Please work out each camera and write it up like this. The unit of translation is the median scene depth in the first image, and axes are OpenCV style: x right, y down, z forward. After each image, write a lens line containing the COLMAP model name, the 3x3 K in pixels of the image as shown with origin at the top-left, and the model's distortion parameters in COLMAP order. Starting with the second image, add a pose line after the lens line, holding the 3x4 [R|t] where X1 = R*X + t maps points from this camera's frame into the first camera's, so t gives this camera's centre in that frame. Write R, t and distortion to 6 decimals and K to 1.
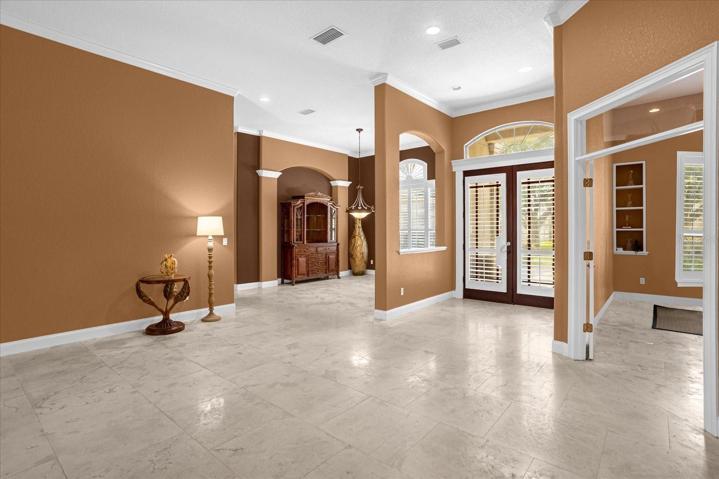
lens RADIAL K [[341.5, 0, 365.4], [0, 341.5, 233.6], [0, 0, 1]] dist [0.028200, 0.000309]
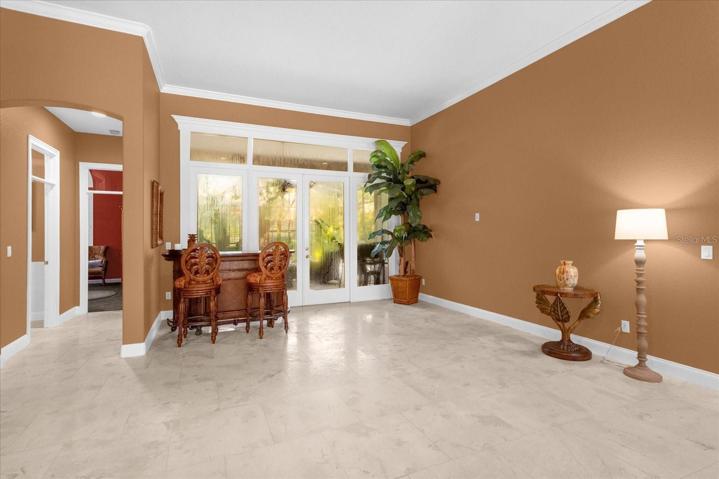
lens RADIAL K [[357.7, 0, 360.5], [0, 357.7, 237.7], [0, 0, 1]] dist [-0.000294, 0.000159]
pose [[-0.457126, 0.006785, -0.889376, 0.293398], [-0.001214, 0.999965, 0.008253, -0.002470], [0.889401, 0.004852, -0.457102, 0.690607]]
